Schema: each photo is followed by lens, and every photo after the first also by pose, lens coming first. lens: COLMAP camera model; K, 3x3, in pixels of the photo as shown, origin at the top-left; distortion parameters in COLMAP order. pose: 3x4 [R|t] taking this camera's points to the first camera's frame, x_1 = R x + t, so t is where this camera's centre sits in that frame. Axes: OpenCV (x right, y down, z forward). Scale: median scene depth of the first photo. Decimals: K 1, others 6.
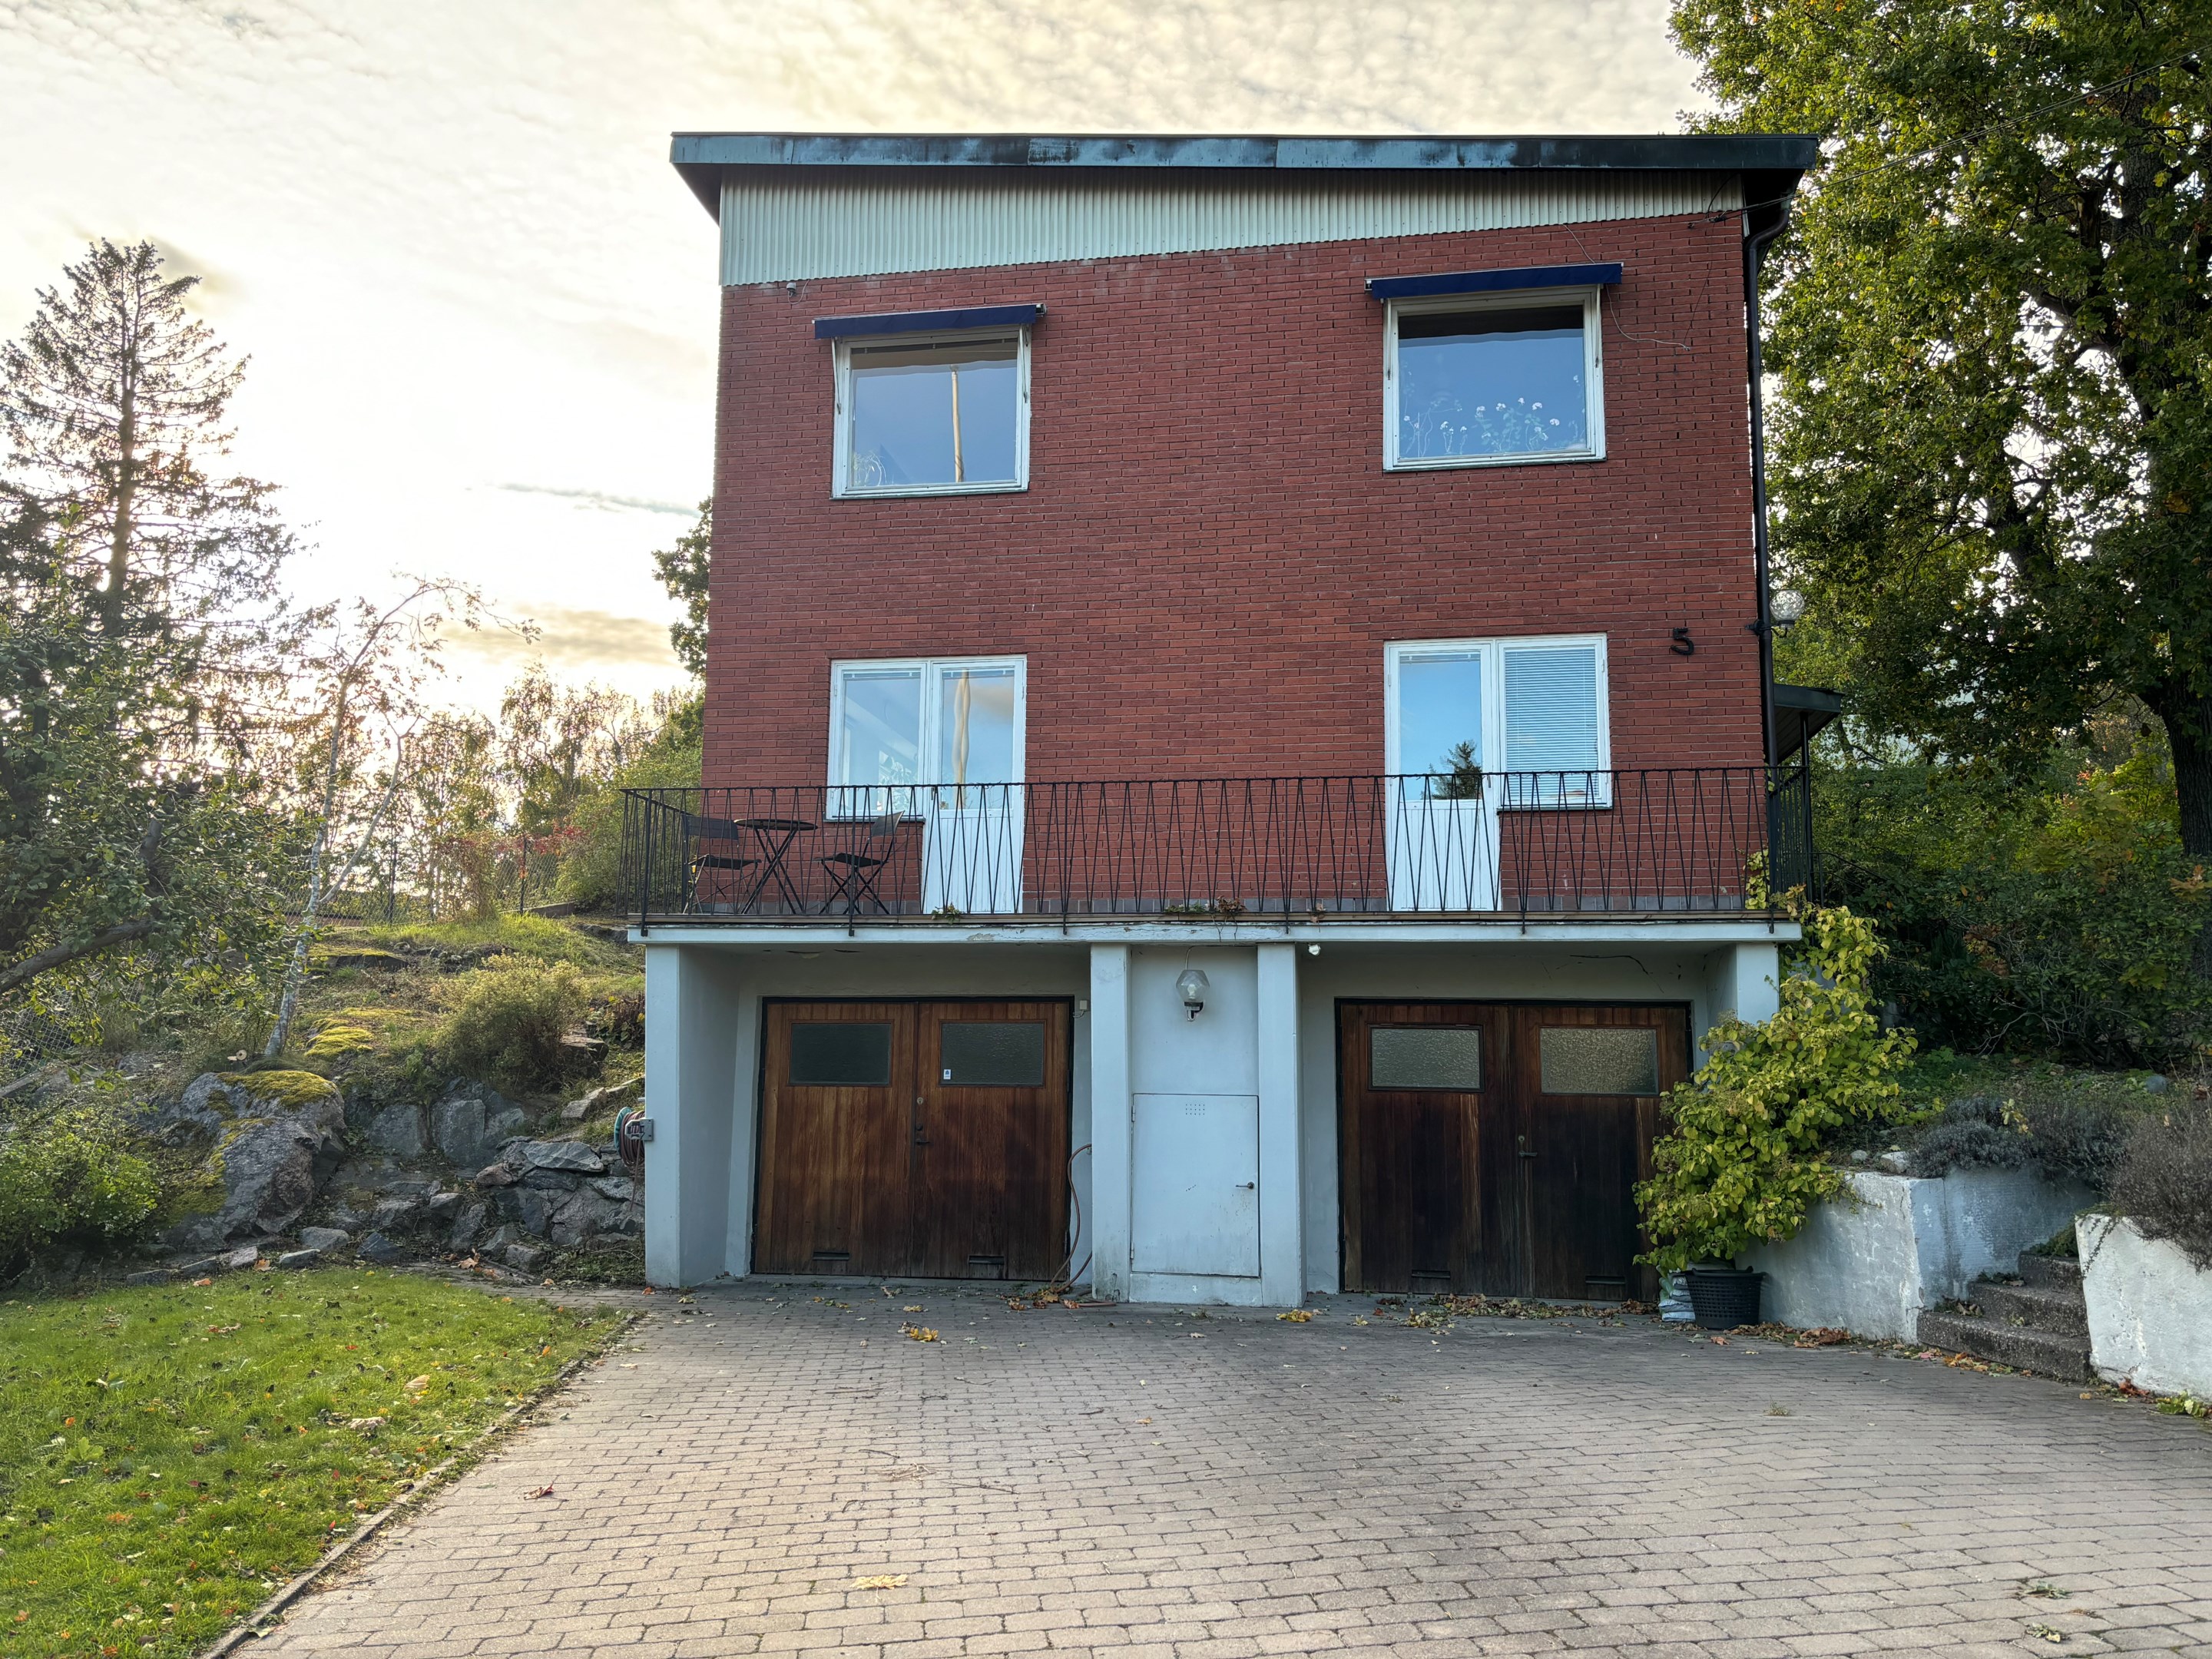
lens RADIAL K [[1670.5, 0, 1103.5], [0, 1670.5, 821.6], [0, 0, 1]] dist [0.079346, -0.030042]
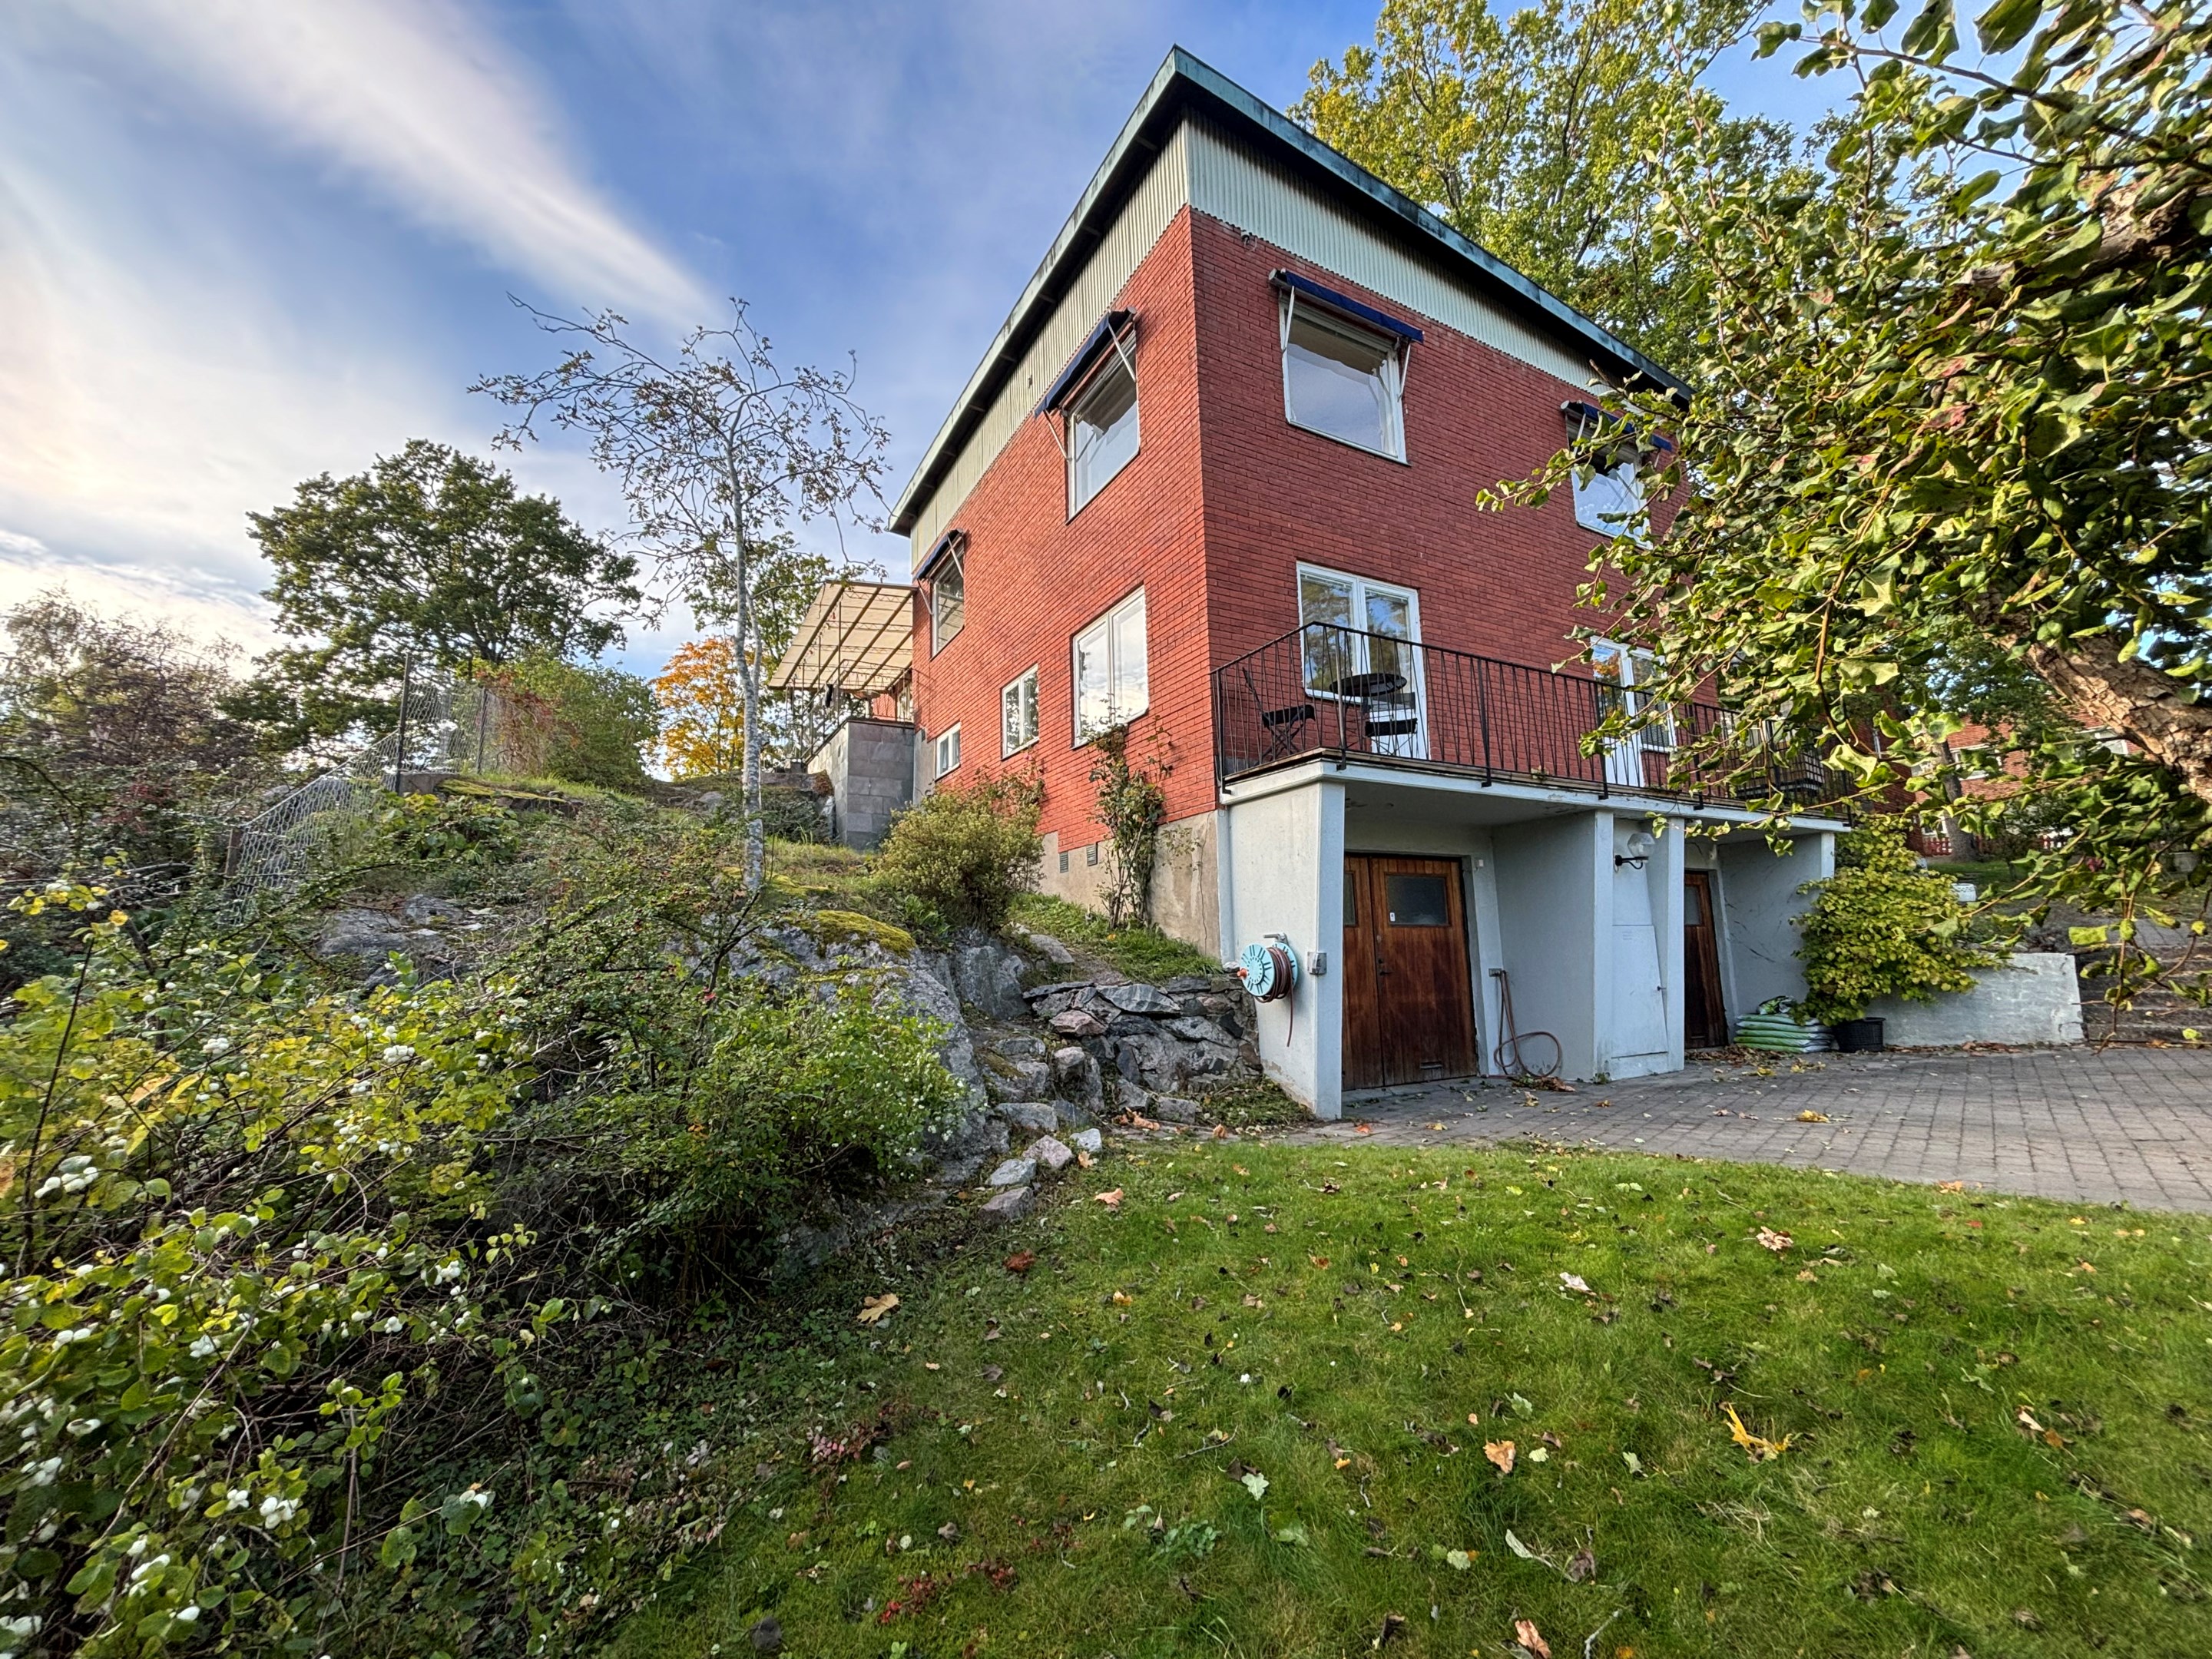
lens RADIAL K [[885.2, 0, 1104.3], [0, 885.2, 825.6], [0, 0, 1]] dist [0.008013, -0.000951]
pose [[0.780381, 0.067625, 0.621637, -0.664412], [-0.063000, 0.997579, -0.029434, 0.117902], [-0.622123, -0.016194, 0.782752, 0.631217]]
